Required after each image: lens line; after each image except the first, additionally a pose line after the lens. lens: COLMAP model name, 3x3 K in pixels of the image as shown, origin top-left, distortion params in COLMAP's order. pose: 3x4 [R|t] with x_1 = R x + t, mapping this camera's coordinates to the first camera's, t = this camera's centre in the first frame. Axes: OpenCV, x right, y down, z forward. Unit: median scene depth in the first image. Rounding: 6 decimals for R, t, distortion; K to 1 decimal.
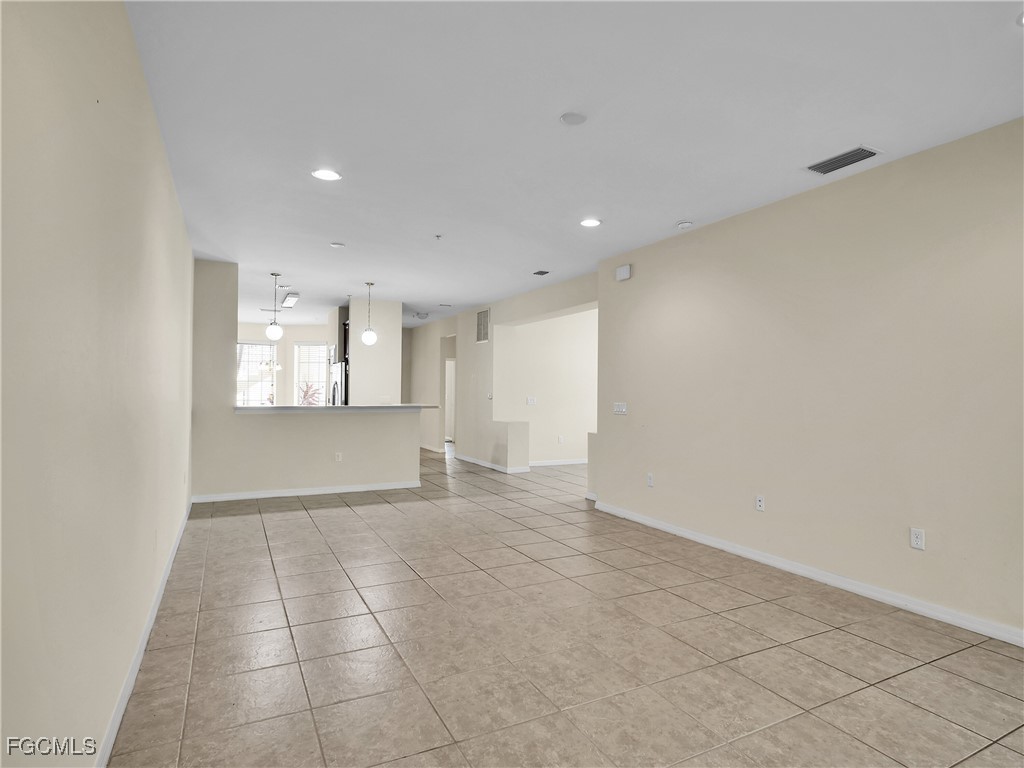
lens RADIAL K [[560.0, 0, 511.6], [0, 560.0, 387.2], [0, 0, 1]] dist [-0.013945, 0.004138]
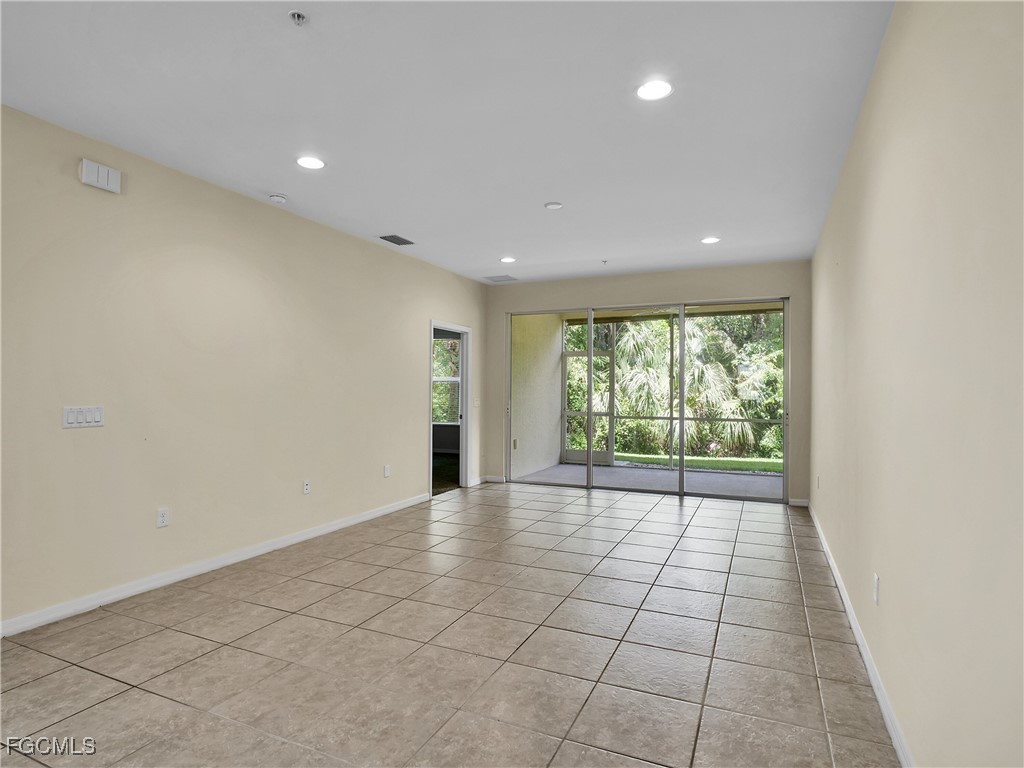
lens RADIAL K [[560.0, 0, 518.7], [0, 560.0, 384.0], [0, 0, 1]] dist [-0.013945, 0.004138]
pose [[-0.632902, -0.006168, 0.774208, -0.683825], [-0.016703, 0.999844, -0.005689, 0.003034], [-0.774052, -0.016533, -0.632906, 1.388635]]
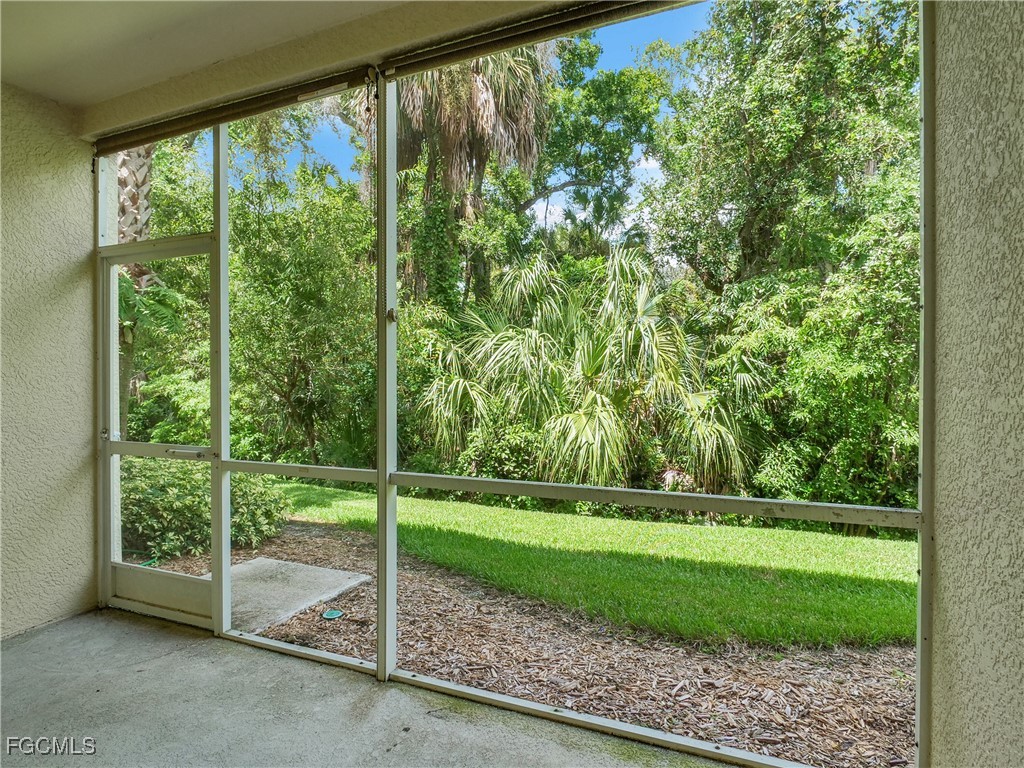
lens RADIAL K [[584.0, 0, 513.6], [0, 584.0, 379.9], [0, 0, 1]] dist [-0.016927, 0.000101]
pose [[-0.633065, -0.008197, 0.774055, -0.663952], [-0.004438, 0.999966, 0.006960, 0.003308], [-0.774086, 0.000971, -0.633080, 1.348576]]
